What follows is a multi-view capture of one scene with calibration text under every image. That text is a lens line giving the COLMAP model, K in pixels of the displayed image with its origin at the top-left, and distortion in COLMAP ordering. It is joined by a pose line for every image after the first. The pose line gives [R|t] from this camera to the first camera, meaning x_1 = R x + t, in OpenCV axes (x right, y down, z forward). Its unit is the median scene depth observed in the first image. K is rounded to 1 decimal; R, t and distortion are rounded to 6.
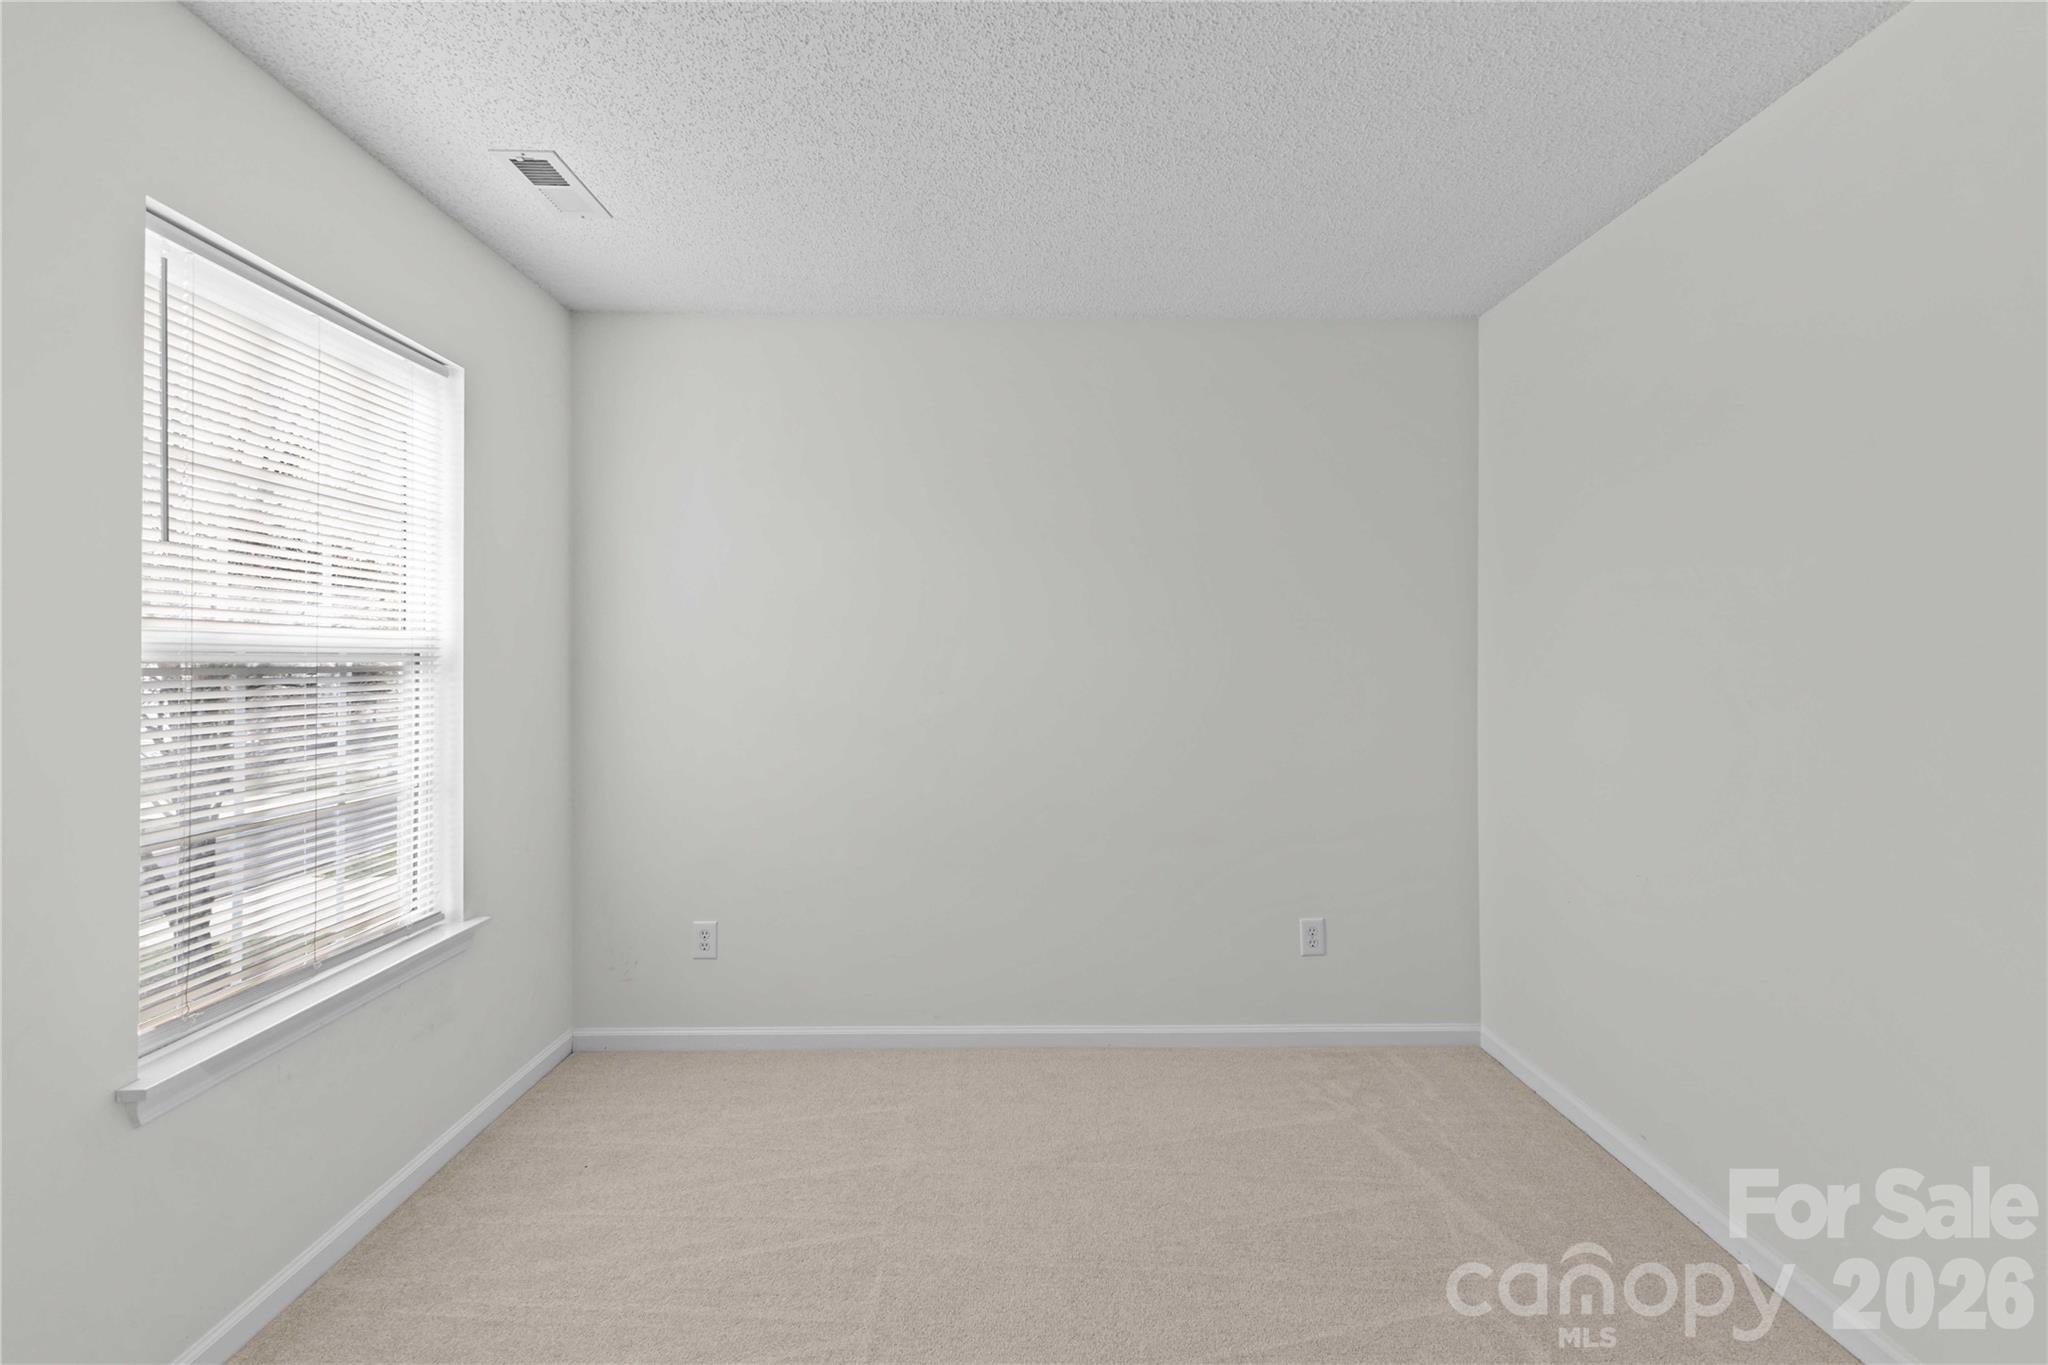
lens RADIAL K [[888.7, 0, 1025.7], [0, 888.7, 661.1], [0, 0, 1]] dist [-0.014700, -0.000725]
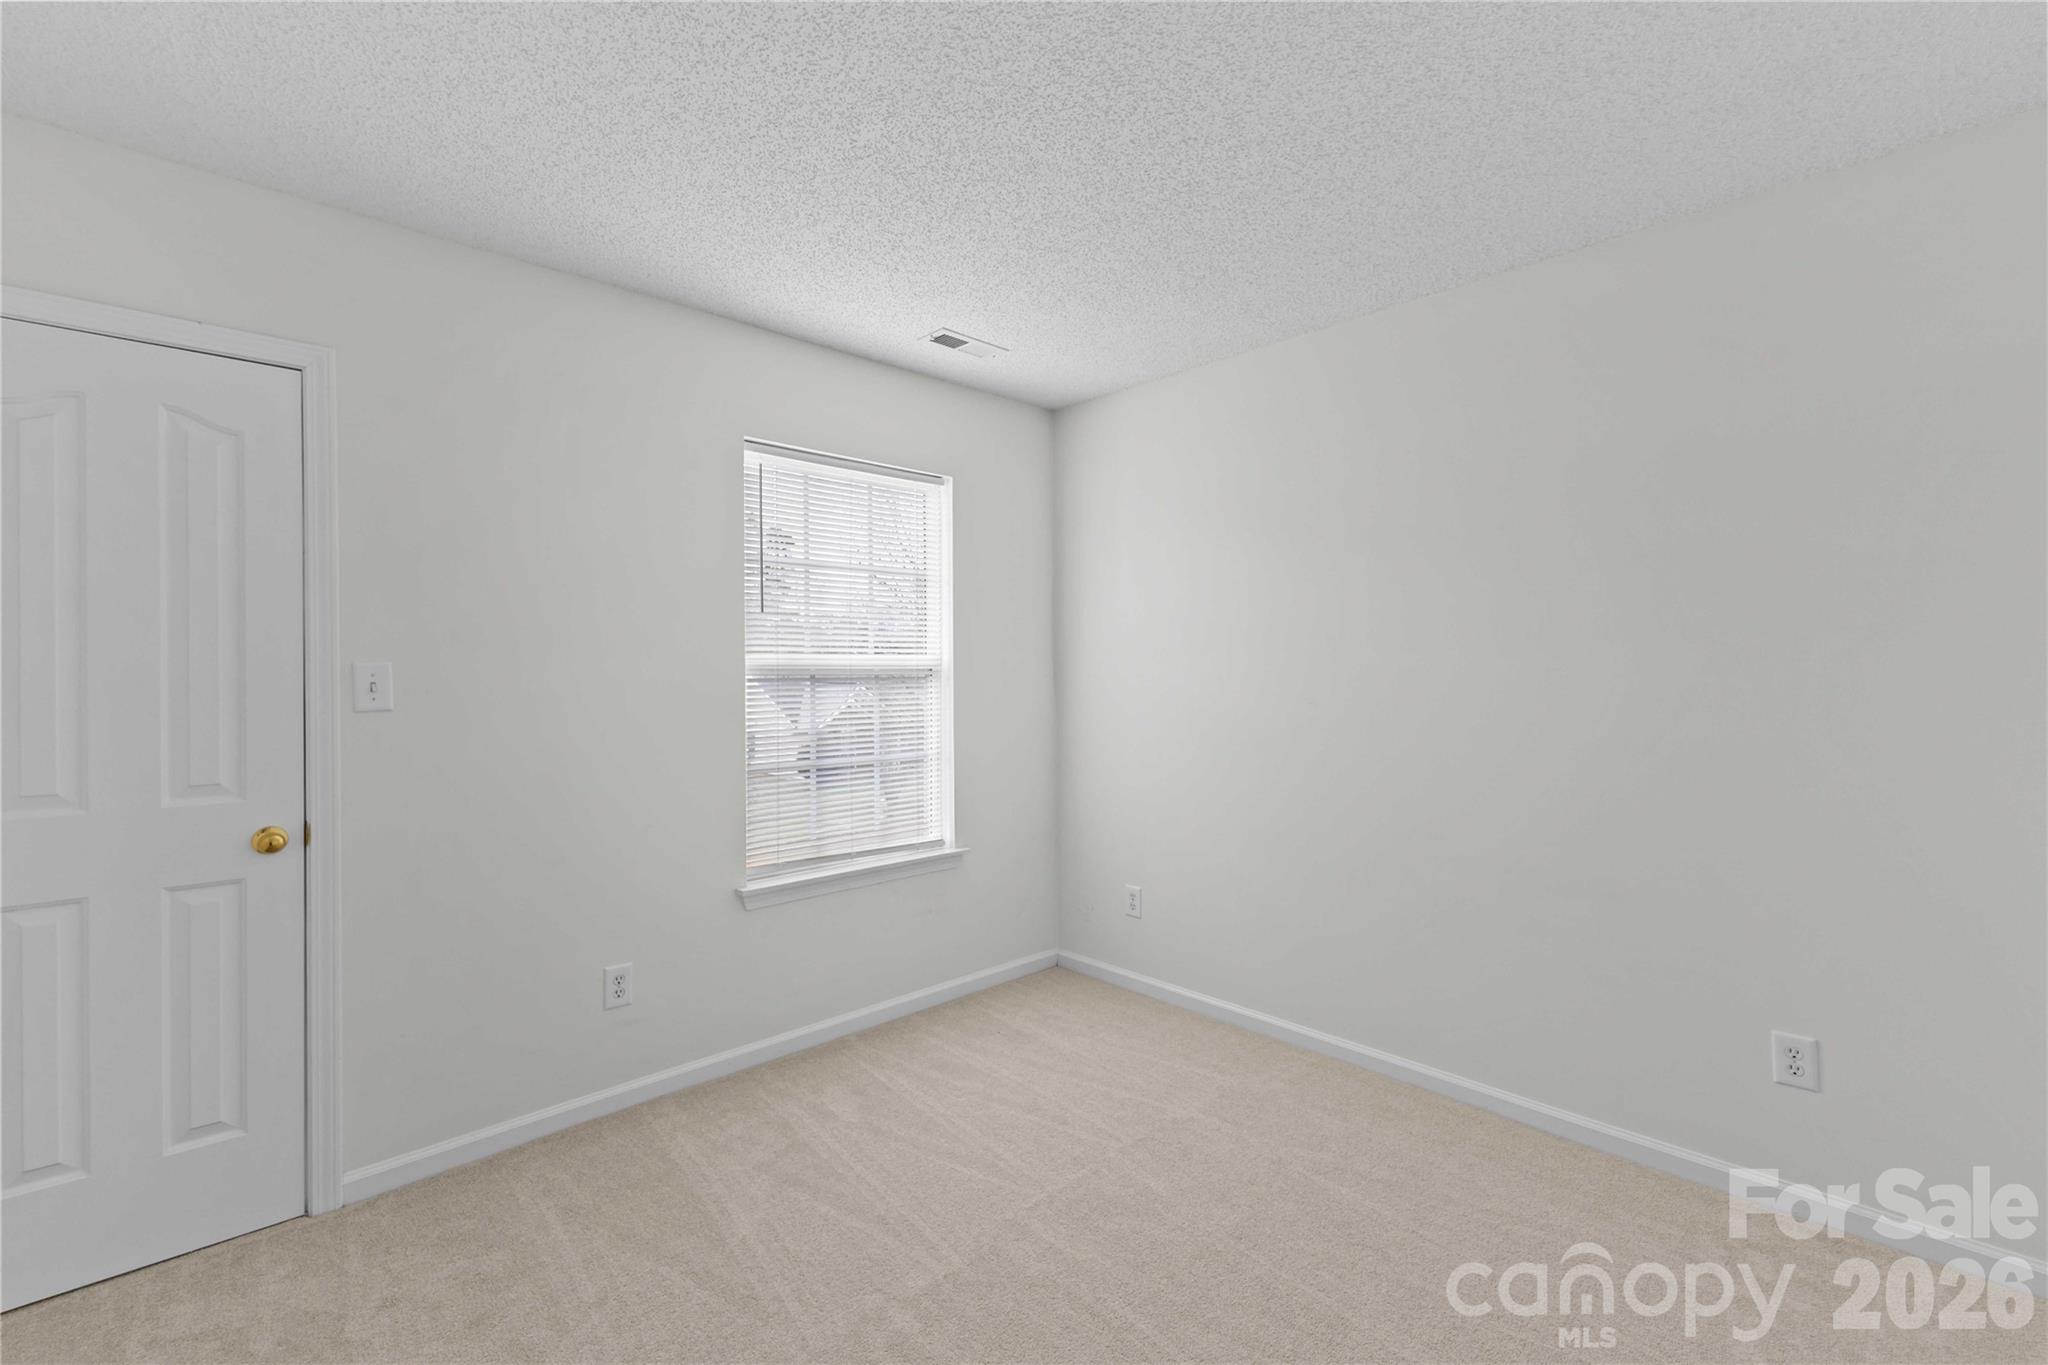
lens RADIAL K [[888.7, 0, 1020.4], [0, 888.7, 691.4], [0, 0, 1]] dist [-0.014700, -0.000725]
pose [[0.649086, 0.009575, -0.760655, 0.580694], [0.004241, 0.999860, 0.016206, 0.005749], [0.760703, -0.013745, 0.648954, 0.110830]]
